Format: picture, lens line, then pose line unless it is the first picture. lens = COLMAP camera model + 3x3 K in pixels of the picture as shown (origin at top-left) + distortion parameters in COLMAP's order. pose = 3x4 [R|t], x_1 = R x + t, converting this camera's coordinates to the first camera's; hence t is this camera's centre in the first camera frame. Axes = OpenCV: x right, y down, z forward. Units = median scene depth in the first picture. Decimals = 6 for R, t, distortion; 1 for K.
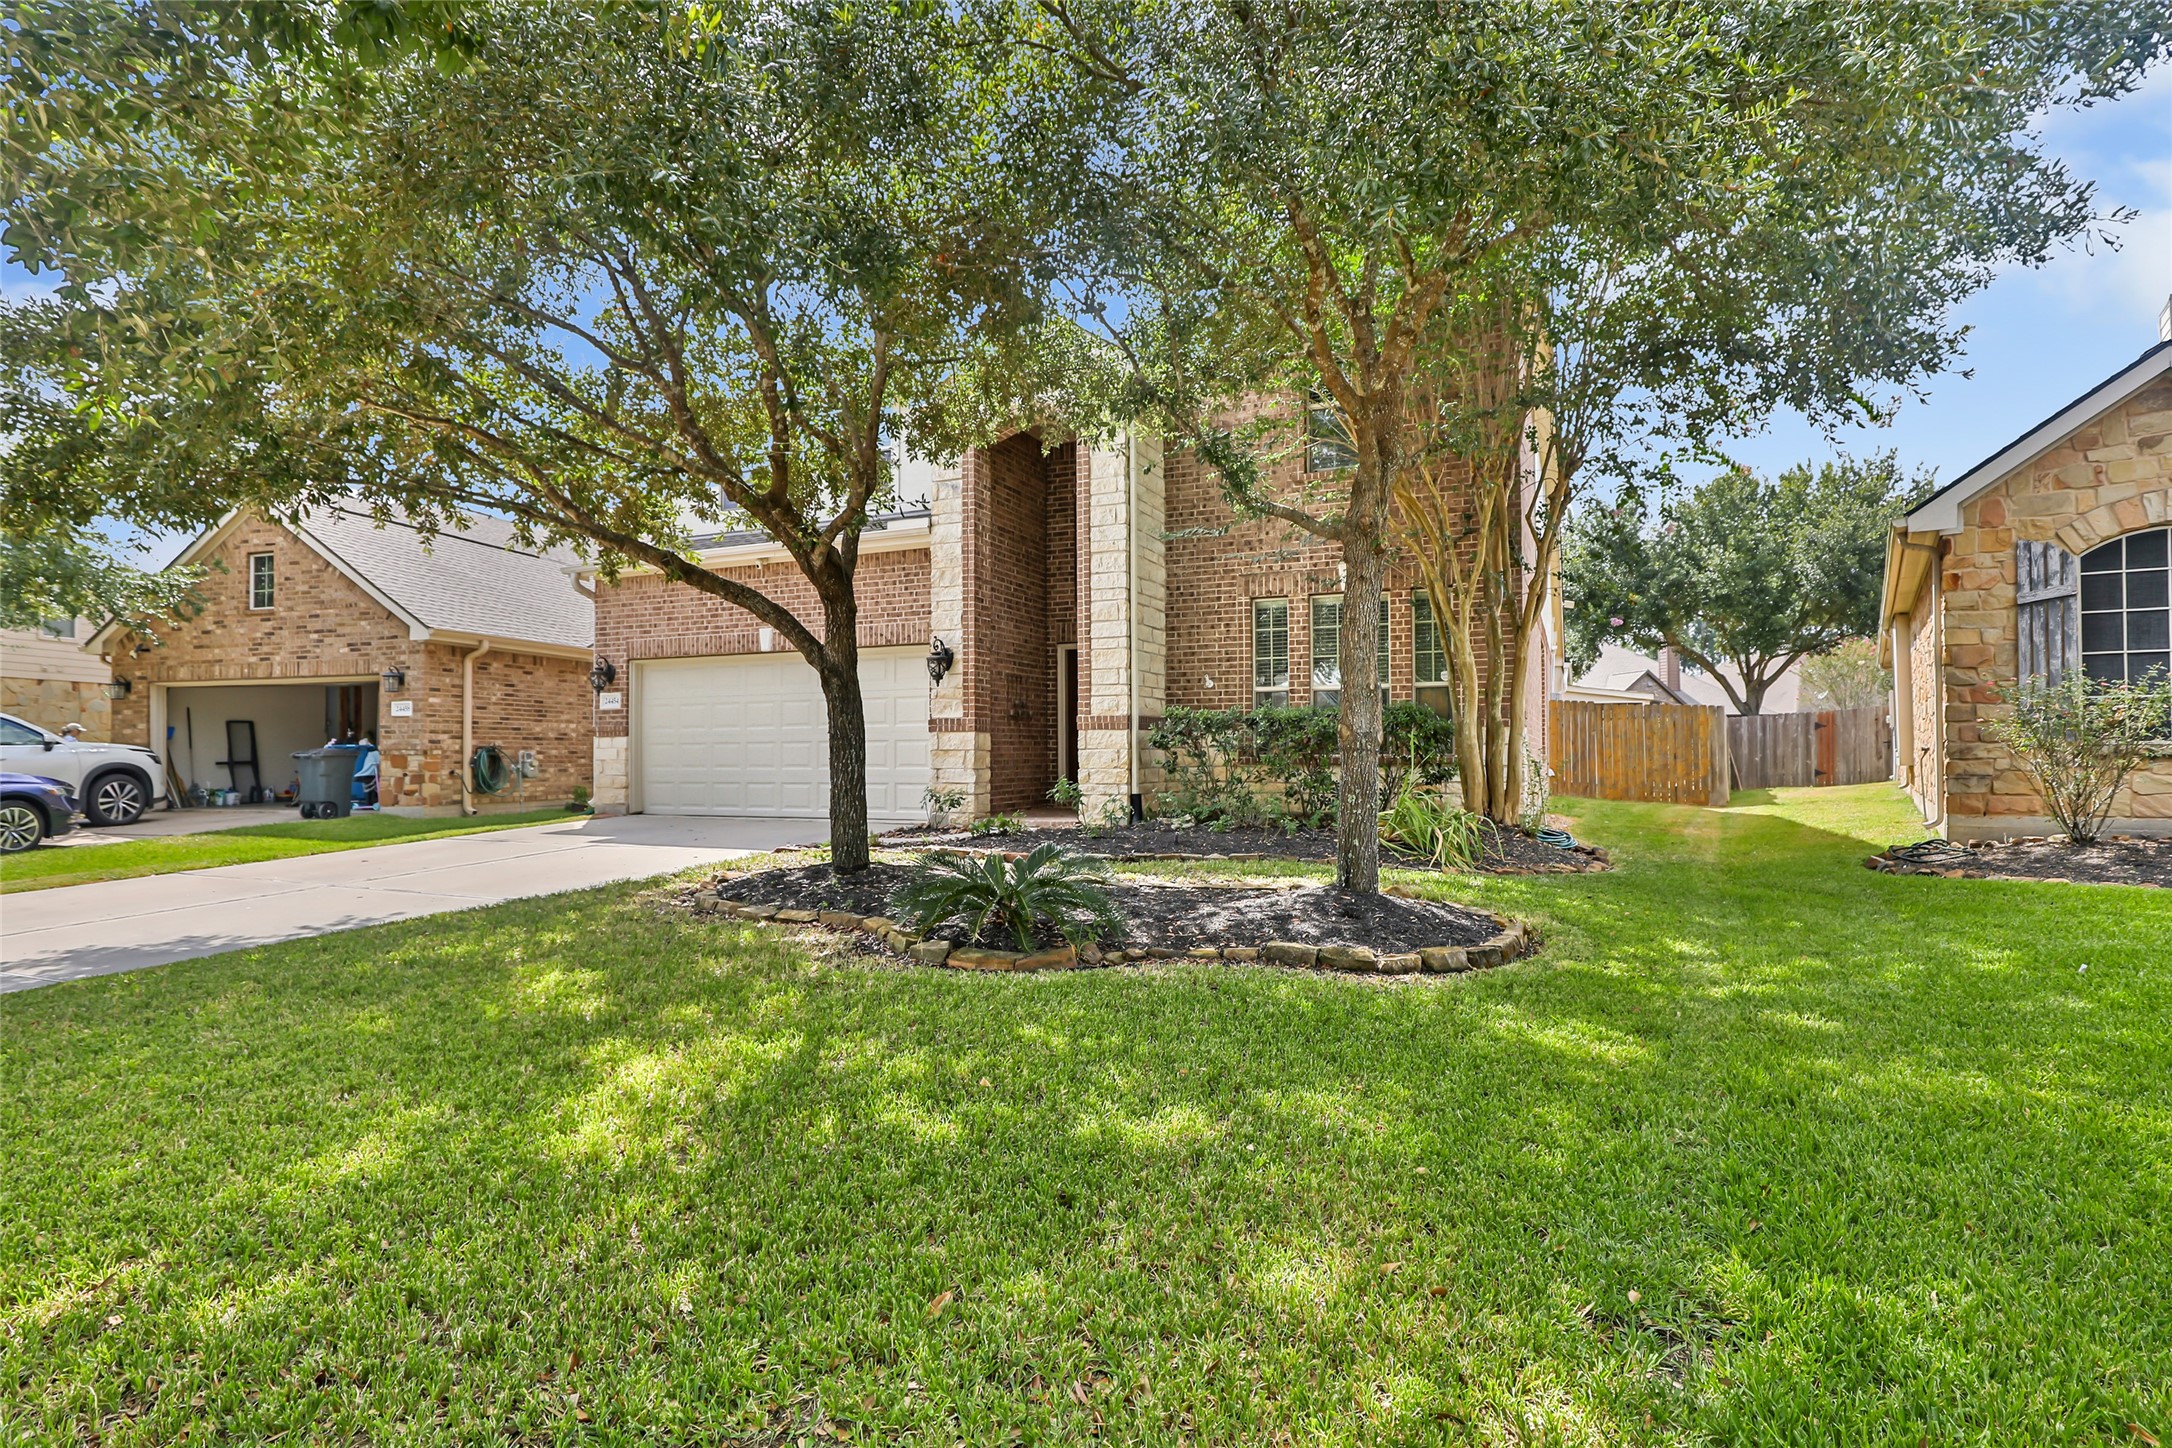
lens RADIAL K [[1107.2, 0, 1086.0], [0, 1107.2, 724.0], [0, 0, 1]] dist [-0.011635, -0.000944]
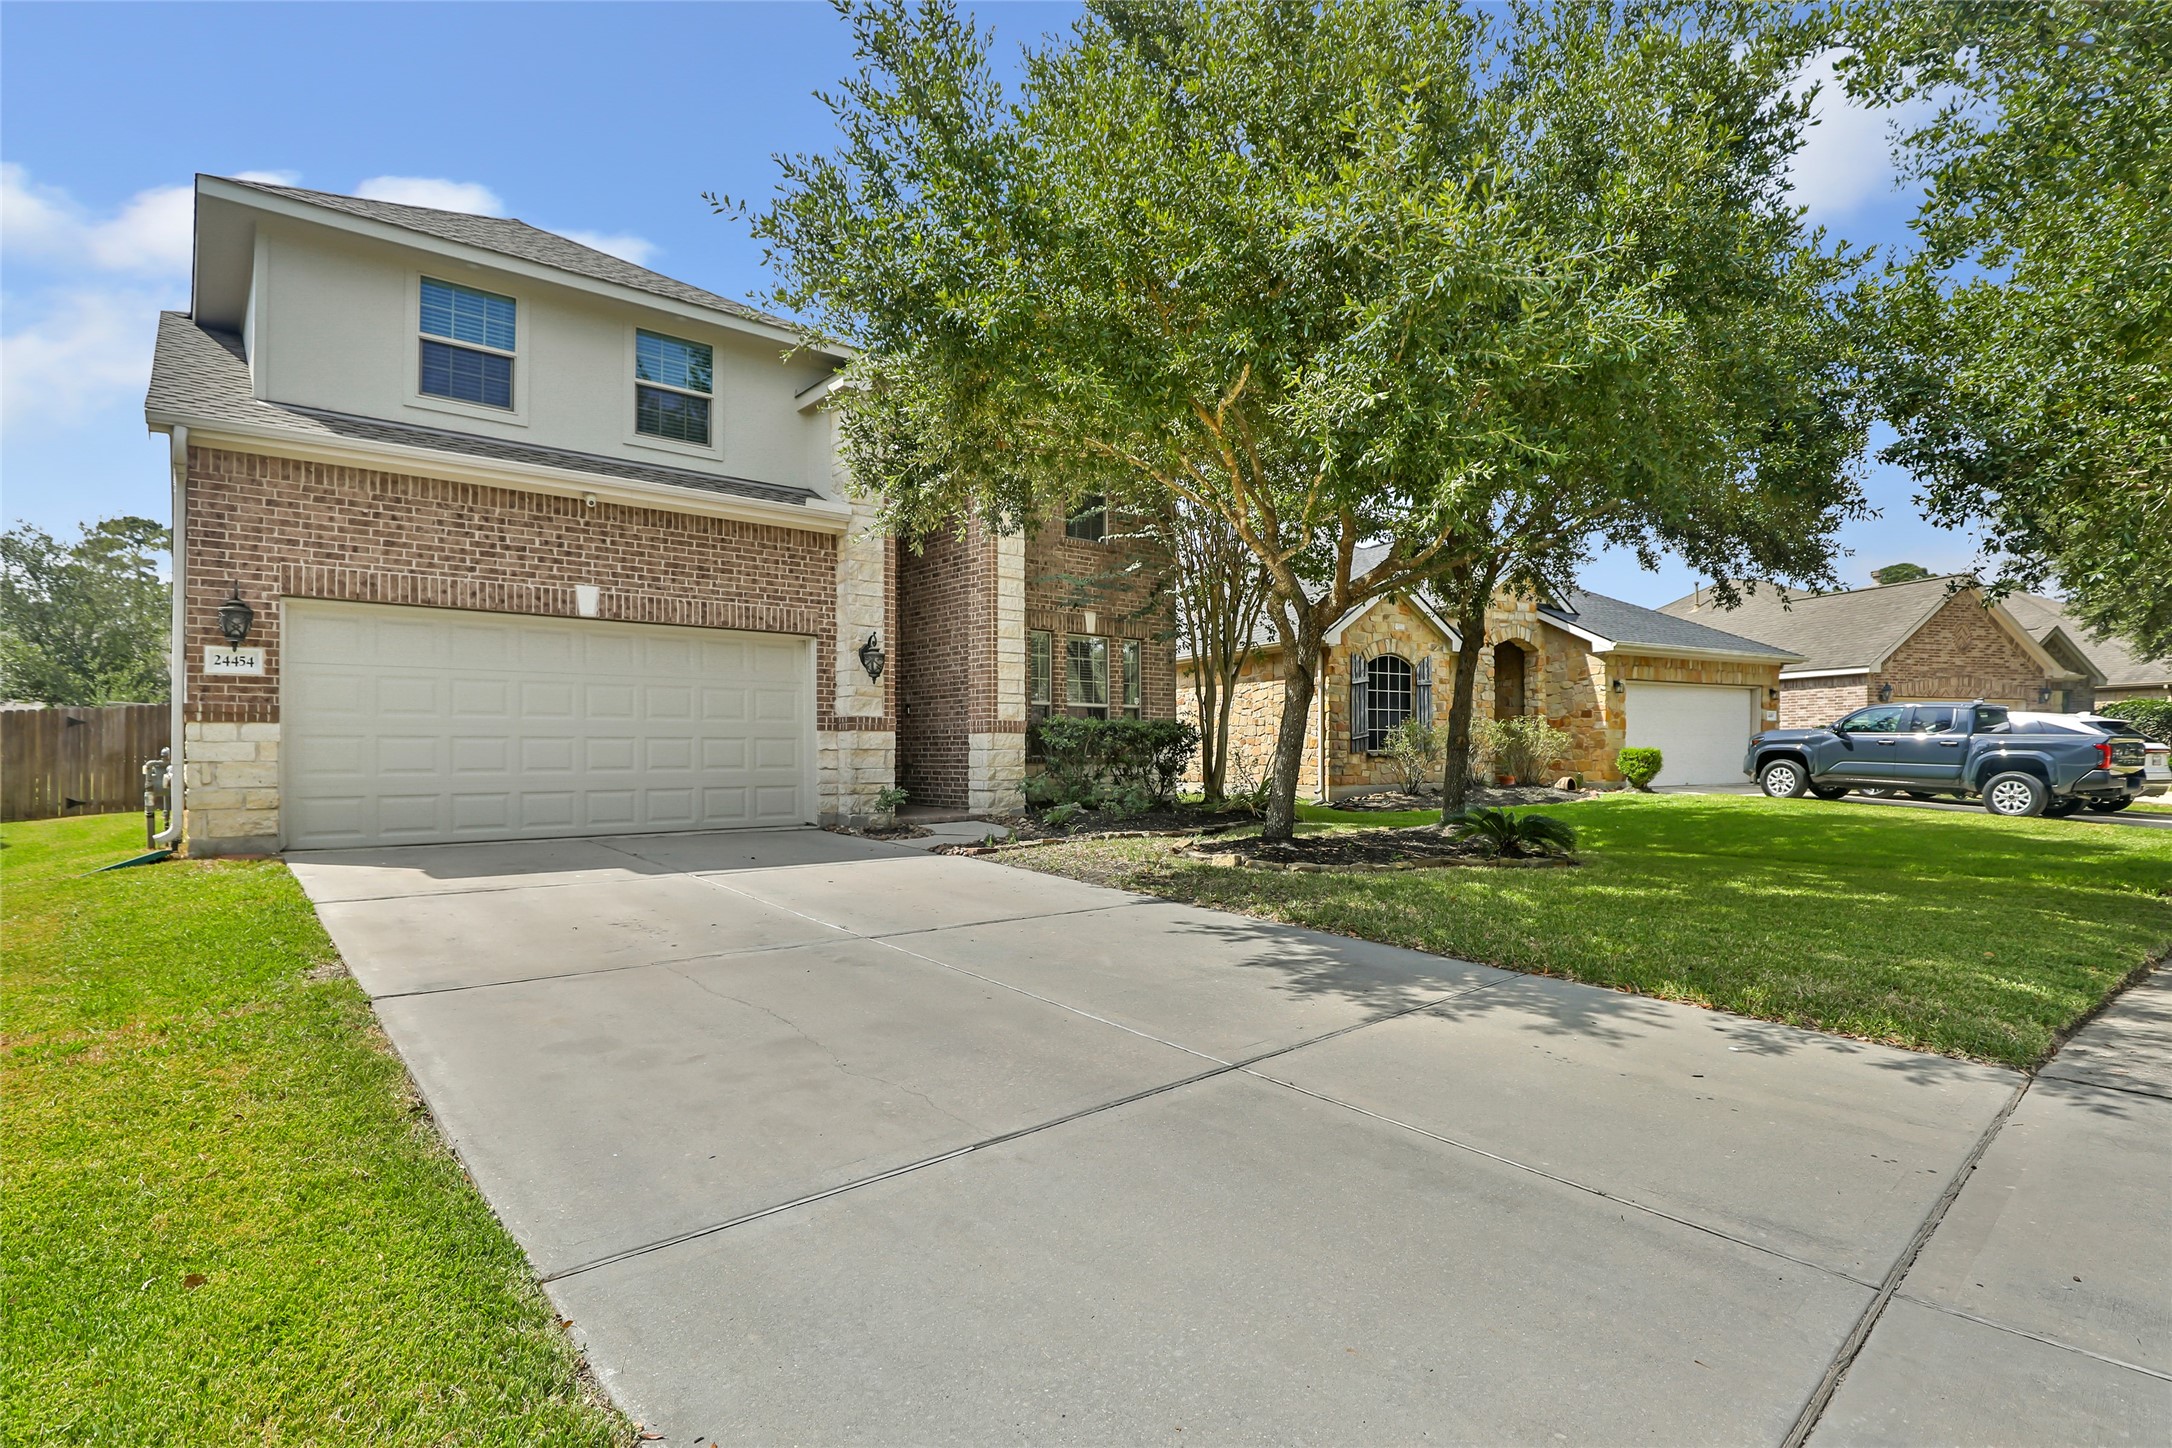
lens RADIAL K [[1107.2, 0, 1086.0], [0, 1107.2, 724.0], [0, 0, 1]] dist [-0.011635, -0.000944]
pose [[0.421766, 0.029451, 0.906226, -0.929198], [-0.023772, 0.999488, -0.021419, 0.017420], [-0.906393, -0.012509, 0.422250, 0.419434]]
